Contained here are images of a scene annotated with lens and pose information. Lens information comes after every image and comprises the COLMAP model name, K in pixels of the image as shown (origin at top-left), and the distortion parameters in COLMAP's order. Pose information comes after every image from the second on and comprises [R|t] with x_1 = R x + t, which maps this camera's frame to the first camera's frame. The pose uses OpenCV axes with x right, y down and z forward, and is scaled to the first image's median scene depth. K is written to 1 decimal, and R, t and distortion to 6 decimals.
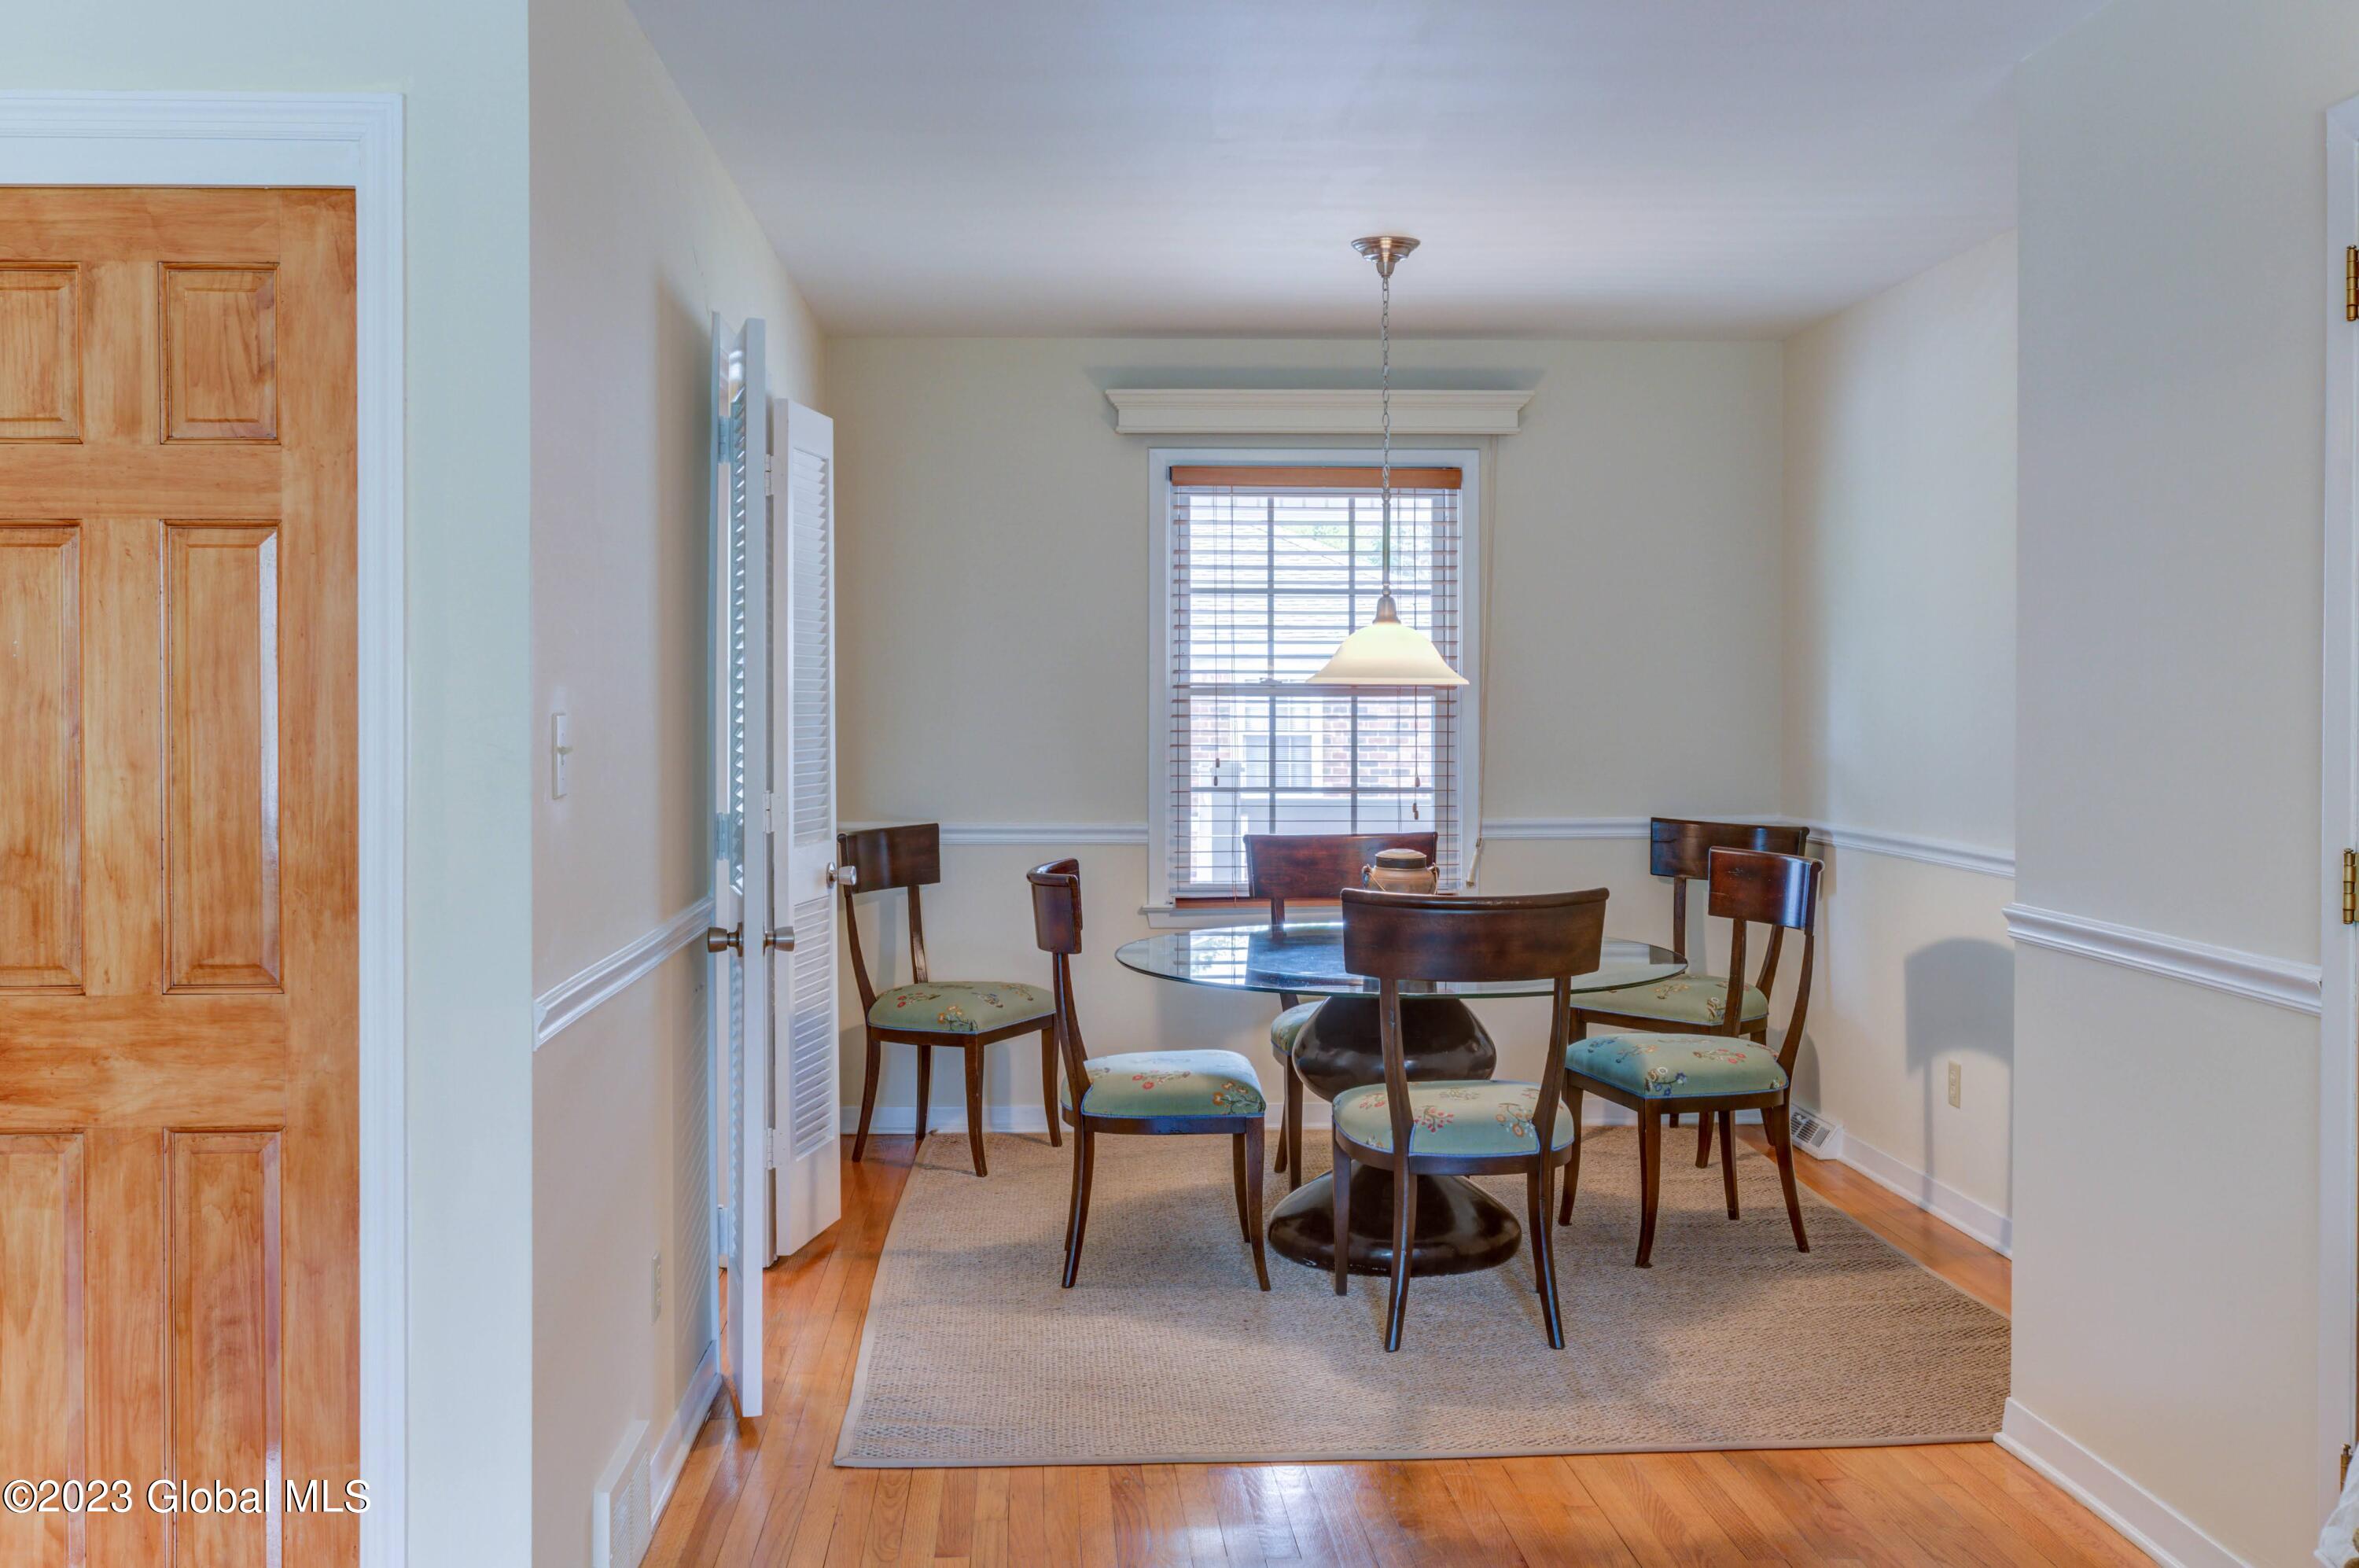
lens RADIAL K [[2324.8, 0, 1170.9], [0, 2324.8, 680.7], [0, 0, 1]] dist [0.002064, 0.000000]
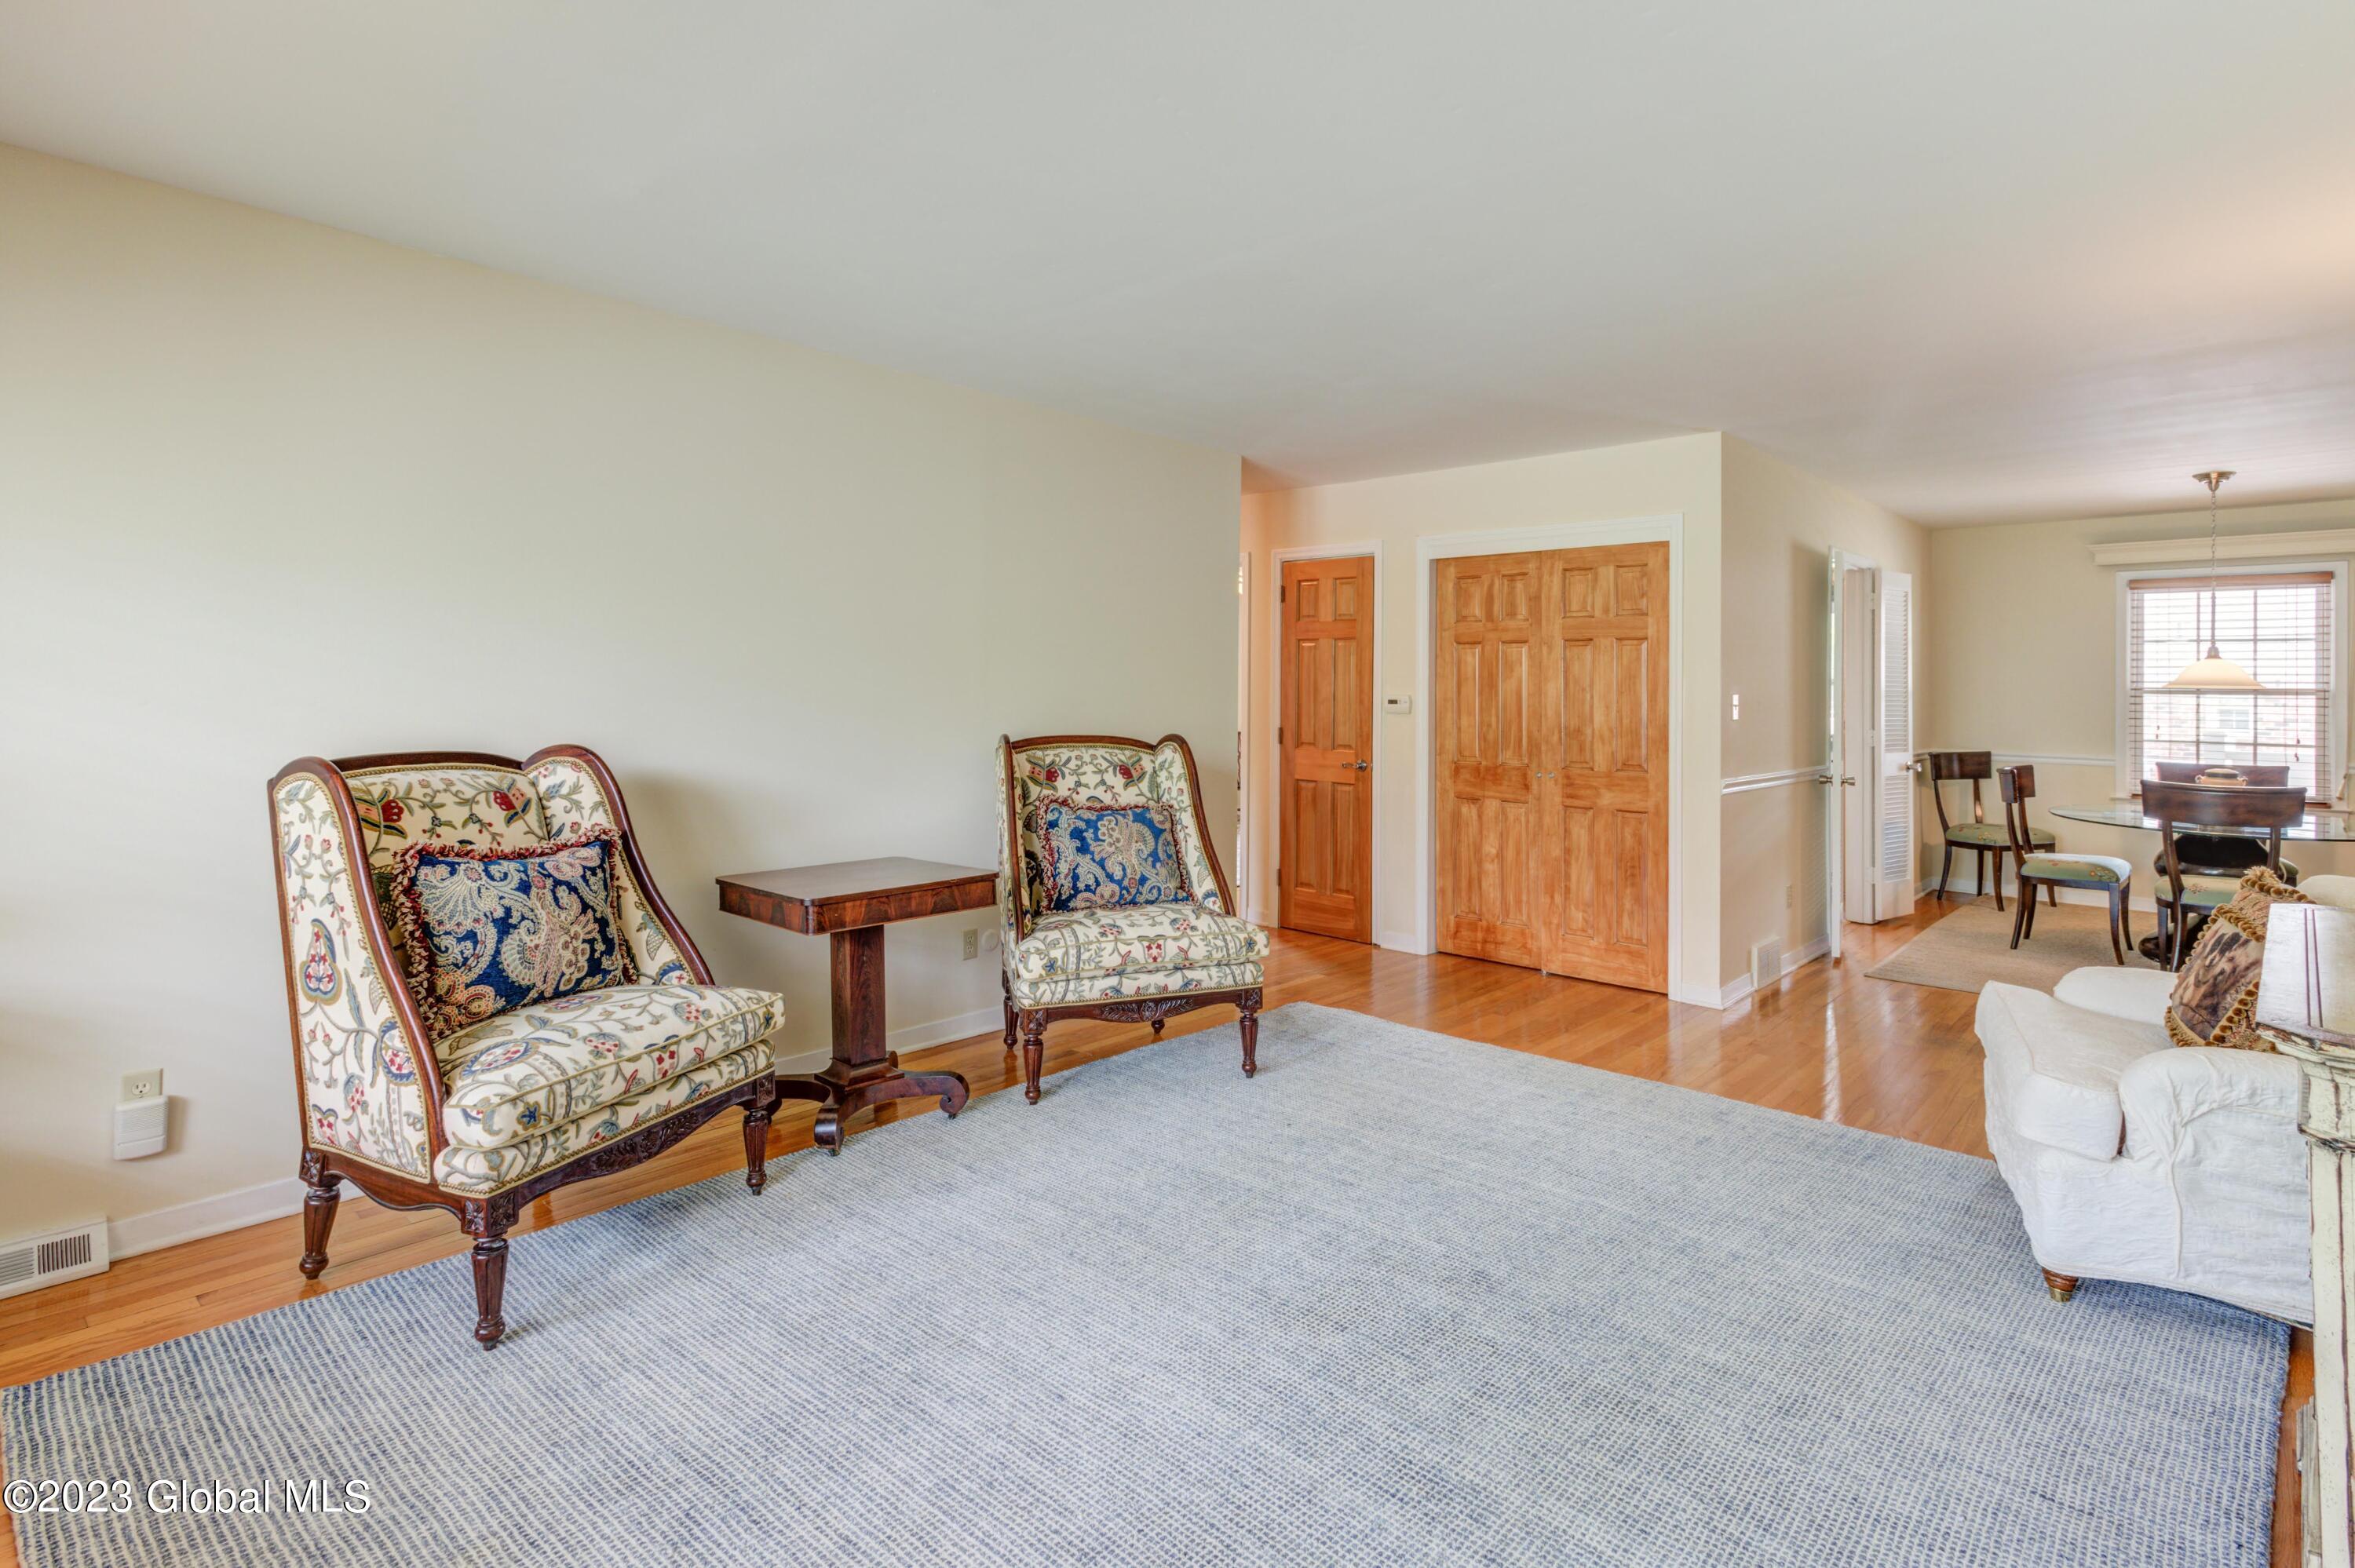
lens RADIAL K [[1208.8, 0, 1175.4], [0, 1208.8, 690.9], [0, 0, 1]] dist [0.006749, 0.001009]
pose [[0.693639, 0.009501, -0.720260, 0.318276], [-0.005408, 0.999954, 0.007983, 0.000097], [0.720303, -0.001642, 0.693658, -0.563963]]
